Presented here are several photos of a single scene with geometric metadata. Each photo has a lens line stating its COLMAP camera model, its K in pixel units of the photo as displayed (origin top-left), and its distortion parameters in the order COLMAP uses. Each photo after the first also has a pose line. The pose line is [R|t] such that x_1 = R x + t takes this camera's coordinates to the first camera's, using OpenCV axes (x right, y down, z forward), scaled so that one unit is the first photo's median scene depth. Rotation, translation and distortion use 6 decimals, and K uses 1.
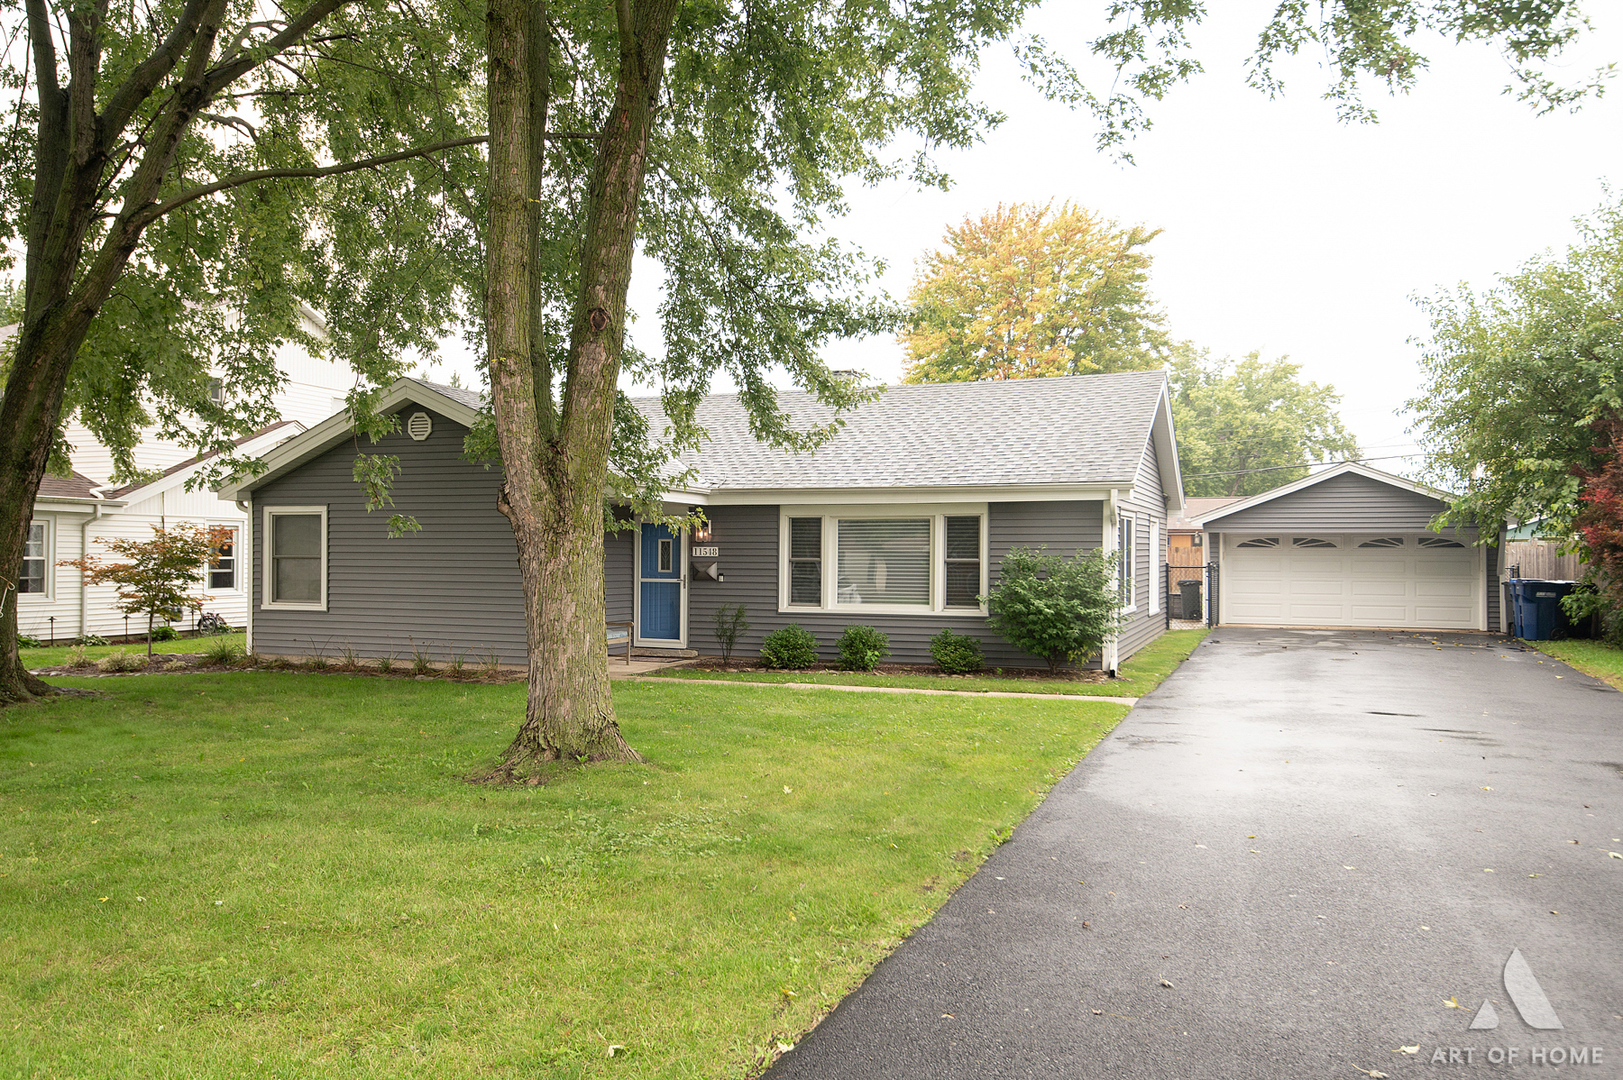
lens RADIAL K [[1256.3, 0, 813.2], [0, 1256.3, 544.8], [0, 0, 1]] dist [0.025622, -0.024172]
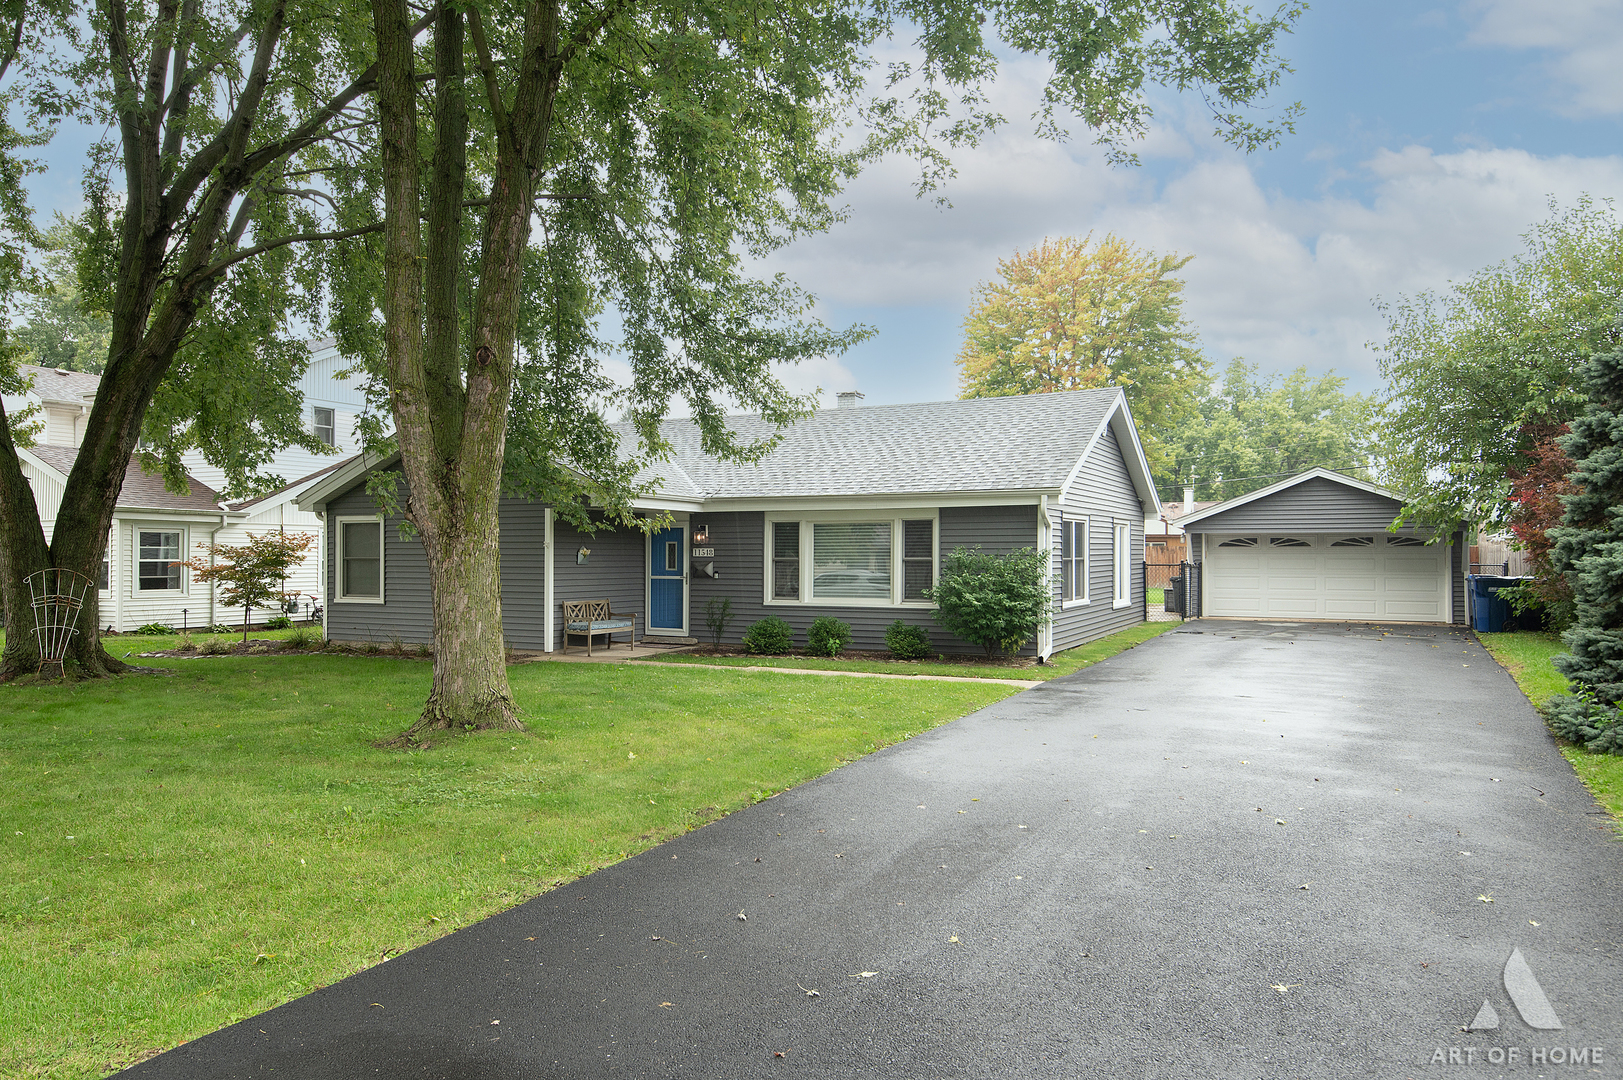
lens RADIAL K [[1118.8, 0, 809.5], [0, 1118.8, 542.6], [0, 0, 1]] dist [0.022765, -0.001218]
pose [[0.994610, -0.005531, -0.103538, 0.119313], [0.005133, 0.999978, -0.004108, 0.001181], [0.103558, 0.003555, 0.994617, -0.007914]]
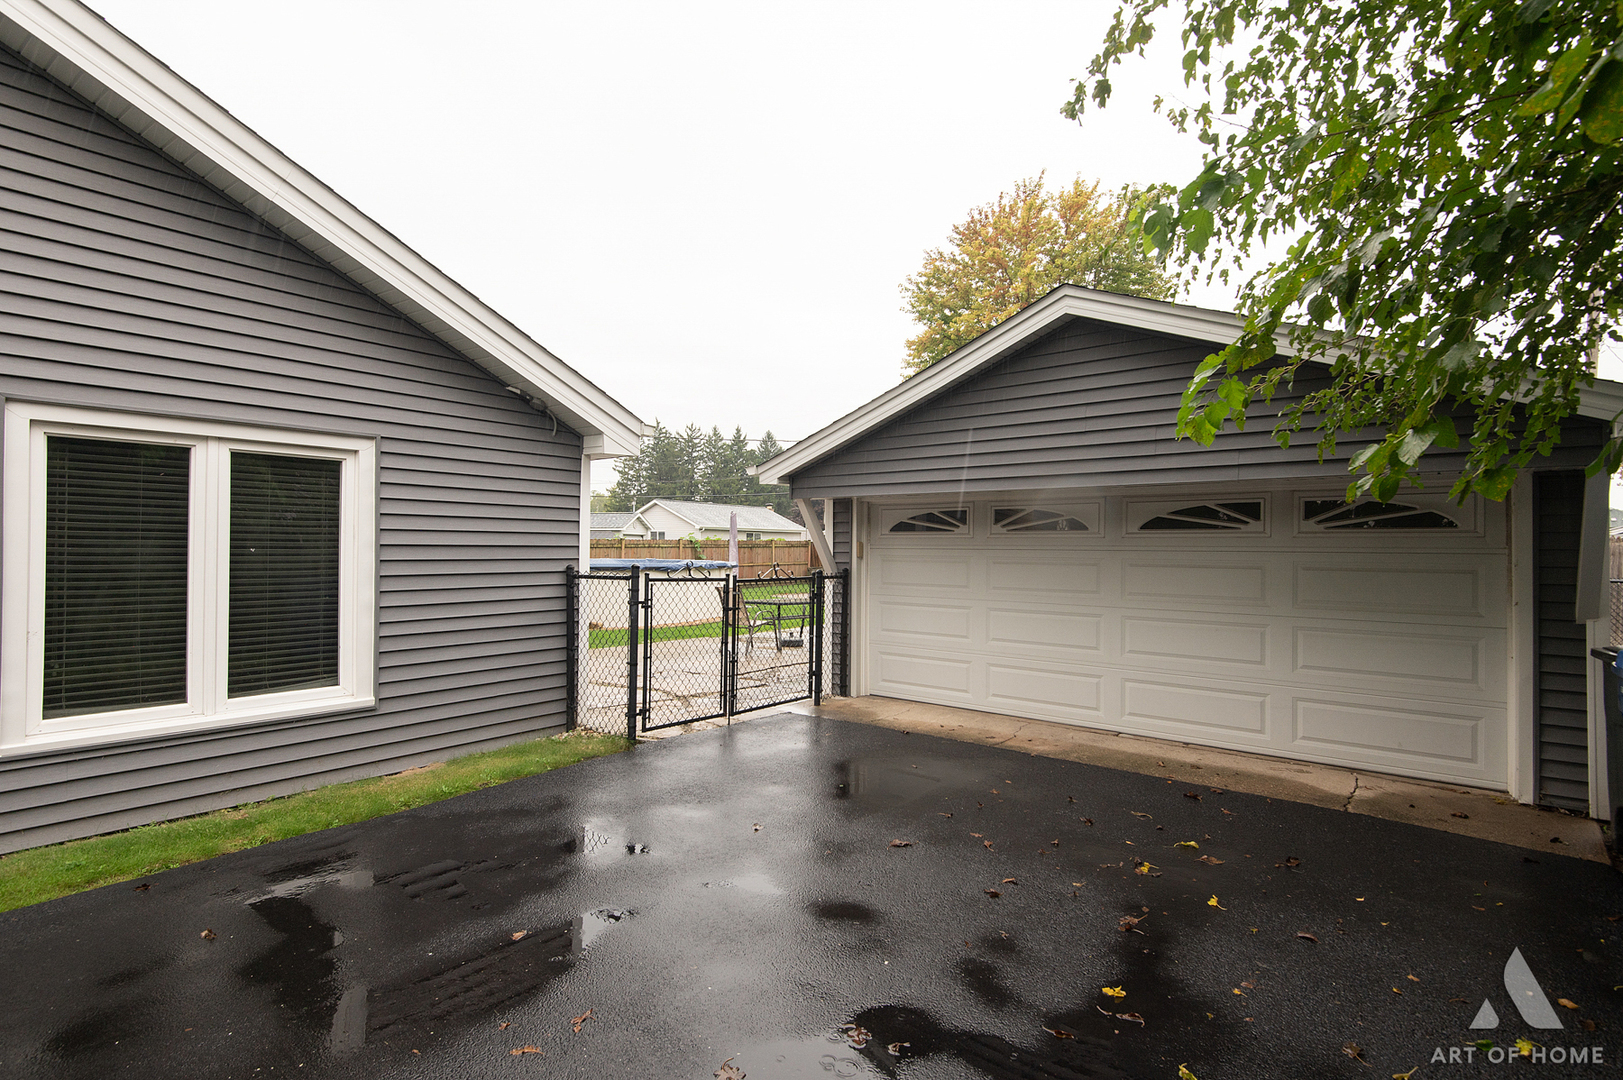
lens RADIAL K [[802.0, 0, 809.3], [0, 802.0, 540.6], [0, 0, 1]] dist [0.001450, -0.000357]
pose [[0.948919, 0.002098, -0.315513, 0.567749], [-0.005080, 0.999950, -0.008628, 0.011236], [0.315479, 0.009790, 0.948882, 1.011347]]
